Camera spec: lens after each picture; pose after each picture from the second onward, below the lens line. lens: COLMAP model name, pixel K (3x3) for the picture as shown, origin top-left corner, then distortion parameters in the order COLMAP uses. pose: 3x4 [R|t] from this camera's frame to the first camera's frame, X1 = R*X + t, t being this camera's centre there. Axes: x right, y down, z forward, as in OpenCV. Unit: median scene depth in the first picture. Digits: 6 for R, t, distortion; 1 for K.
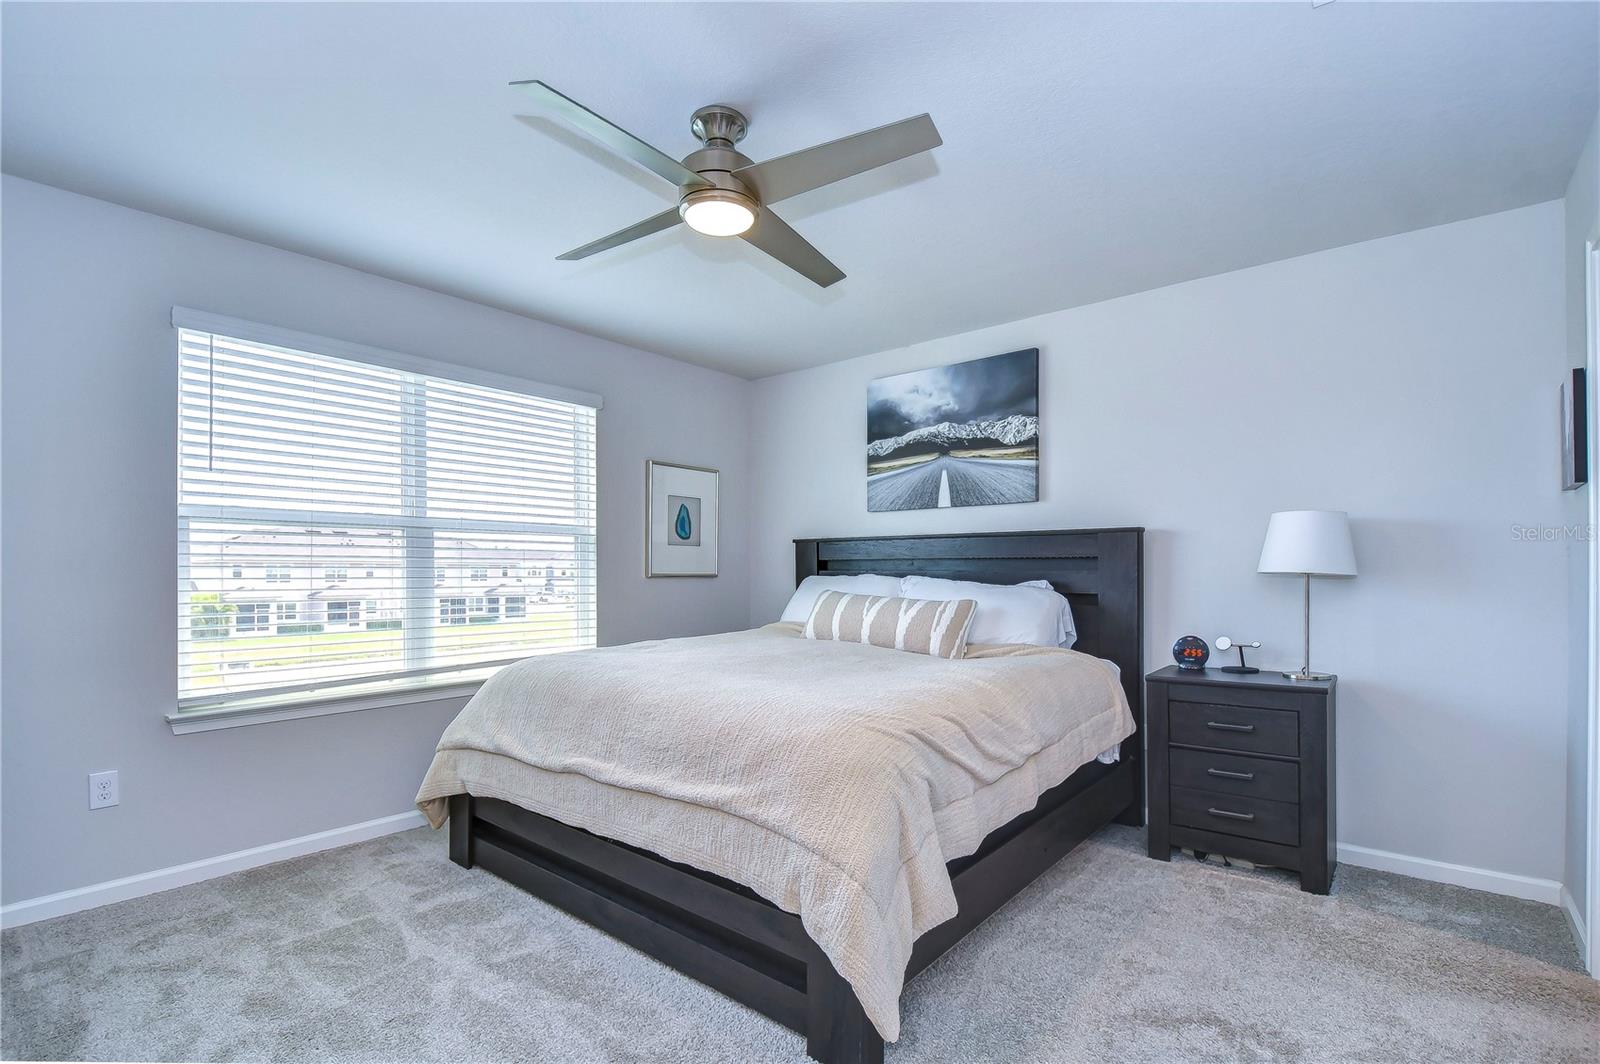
lens RADIAL K [[742.0, 0, 804.5], [0, 742.0, 572.5], [0, 0, 1]] dist [0.000286, -0.001102]
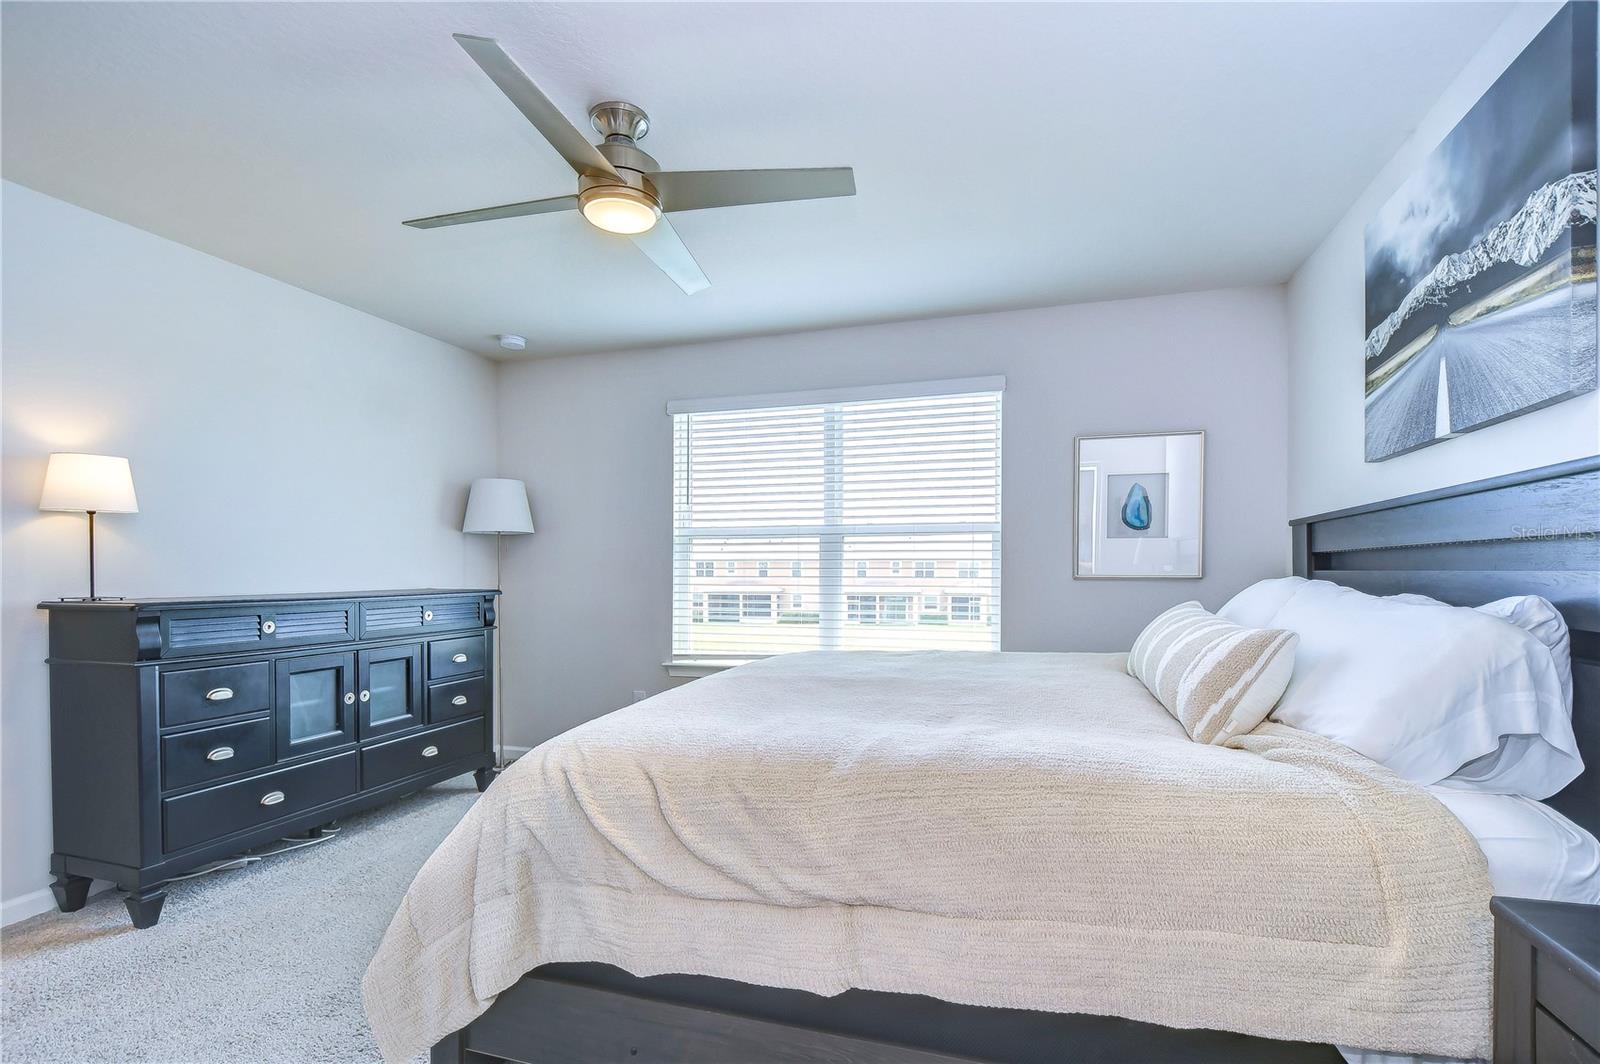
lens RADIAL K [[742.0, 0, 804.5], [0, 742.0, 572.5], [0, 0, 1]] dist [0.000286, -0.001102]
pose [[0.382827, 0.002283, -0.923817, 0.480003], [0.001742, 0.999993, 0.003193, -0.003428], [0.923819, -0.002832, 0.382820, 0.448755]]
